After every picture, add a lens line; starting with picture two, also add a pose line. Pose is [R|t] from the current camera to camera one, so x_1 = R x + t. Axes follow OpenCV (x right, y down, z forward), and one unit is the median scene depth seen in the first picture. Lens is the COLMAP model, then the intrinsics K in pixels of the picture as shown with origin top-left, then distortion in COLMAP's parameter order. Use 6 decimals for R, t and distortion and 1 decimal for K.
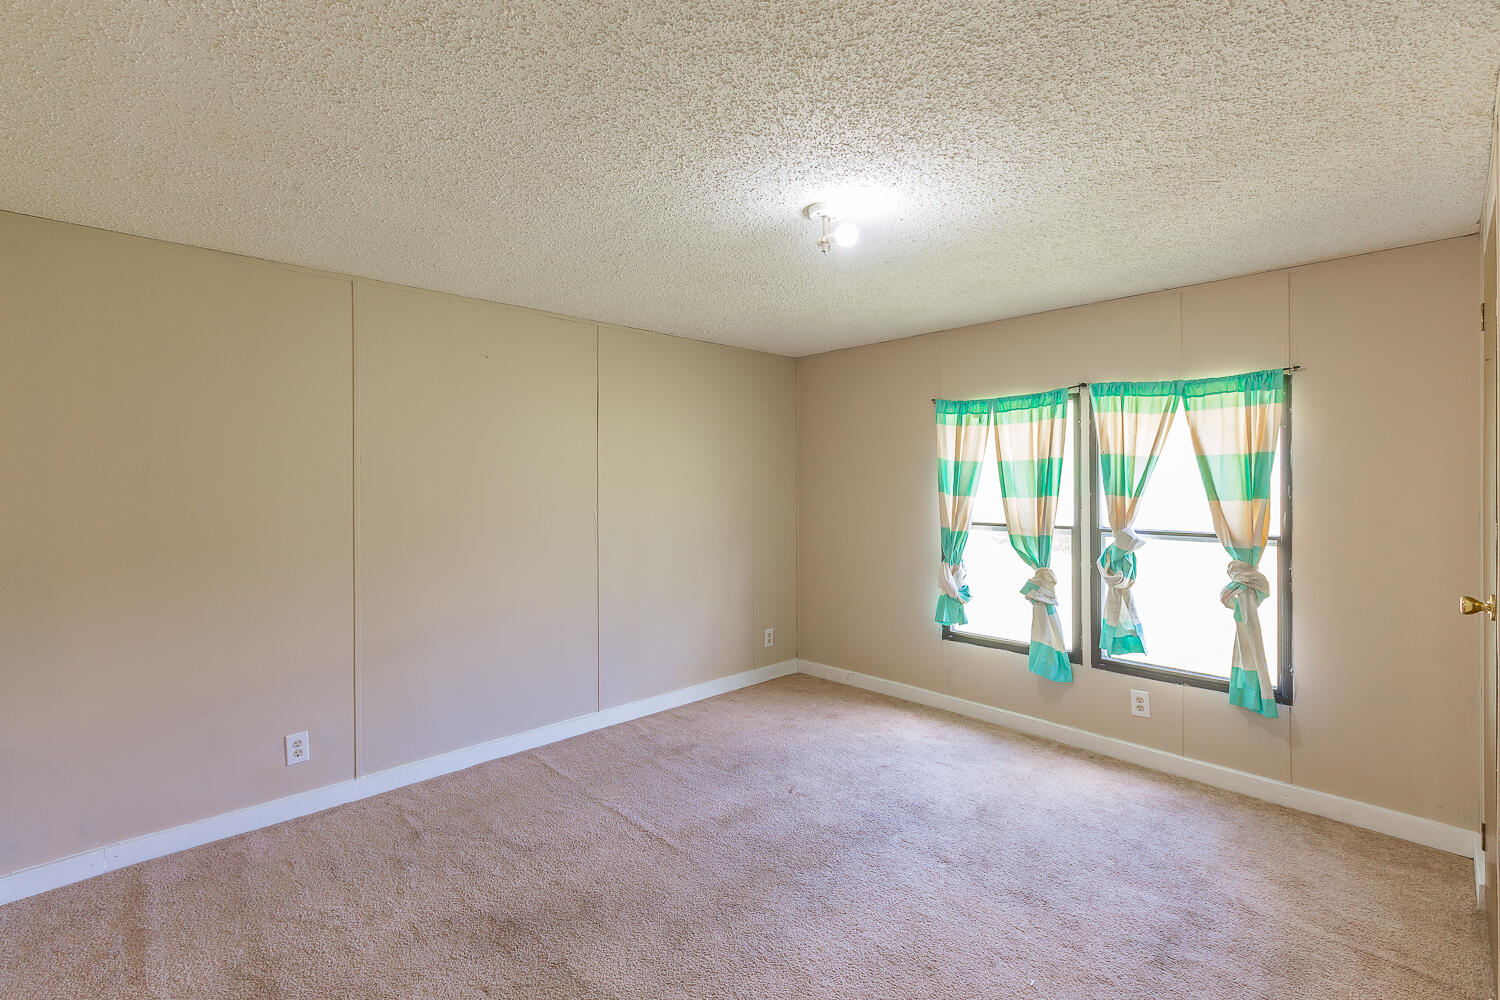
lens RADIAL K [[674.4, 0, 742.3], [0, 674.4, 499.0], [0, 0, 1]] dist [-0.001581, -0.000256]
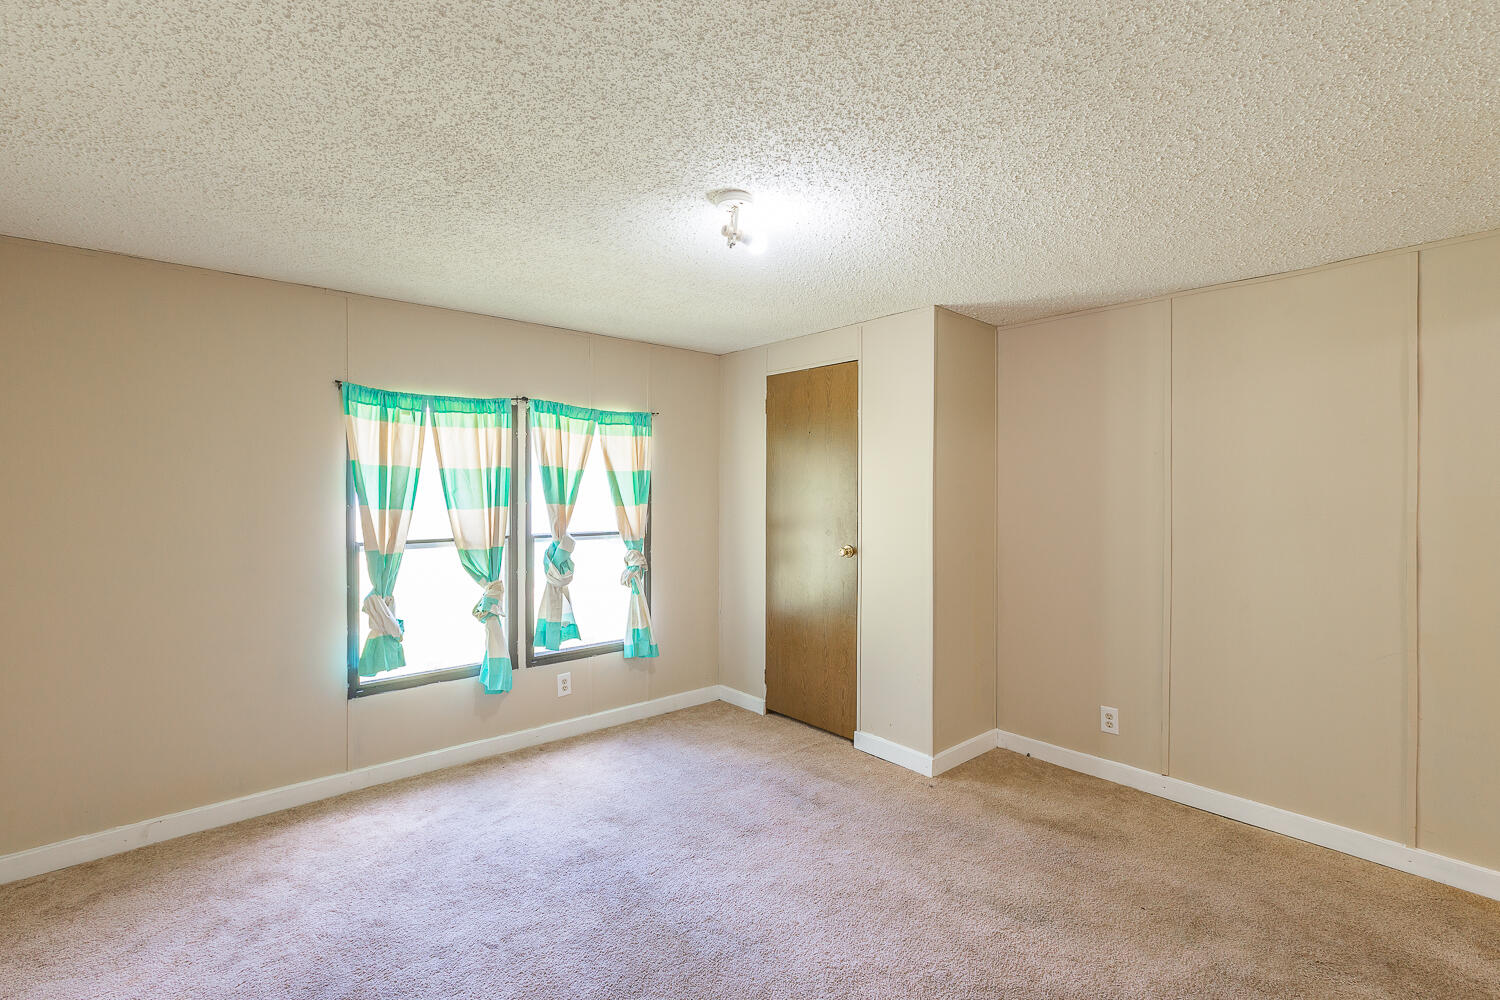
lens RADIAL K [[674.4, 0, 742.3], [0, 674.4, 499.0], [0, 0, 1]] dist [-0.001581, -0.000256]
pose [[0.037996, -0.014716, 0.999170, -0.534248], [0.021413, 0.999674, 0.013909, -0.021792], [-0.999048, 0.020867, 0.038299, 0.637736]]
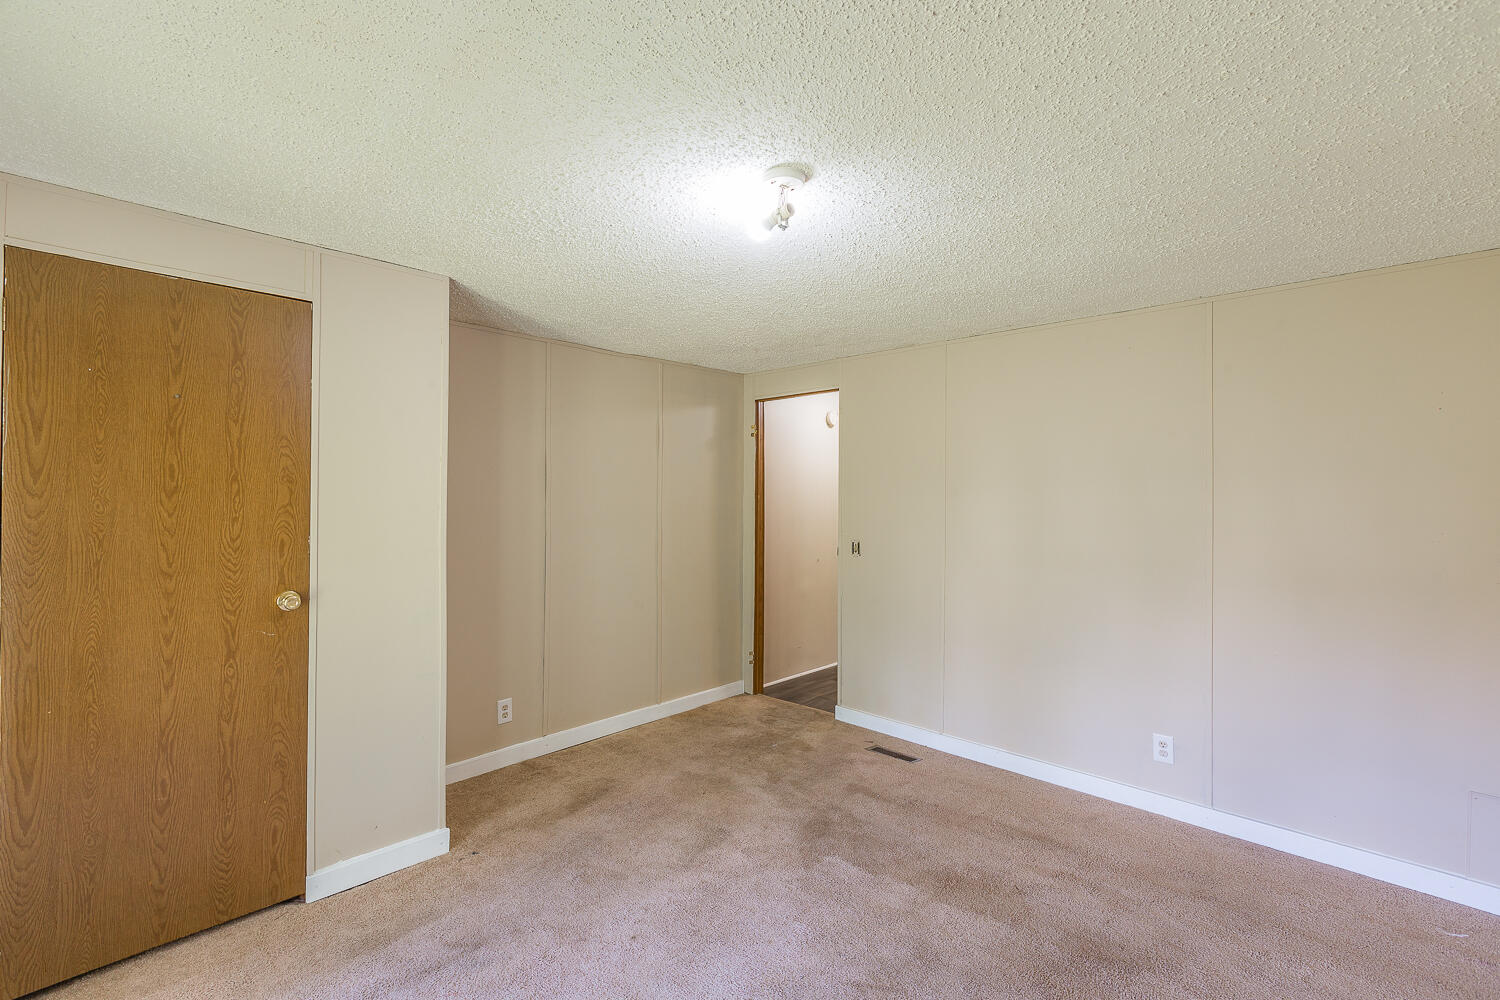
lens RADIAL K [[662.7, 0, 727.9], [0, 662.7, 499.4], [0, 0, 1]] dist [0.001165, 0.000074]
pose [[-0.999193, 0.001578, -0.040138, 0.150887], [0.000430, 0.999591, 0.028608, -0.041131], [0.040167, 0.028567, -0.998785, 1.205873]]
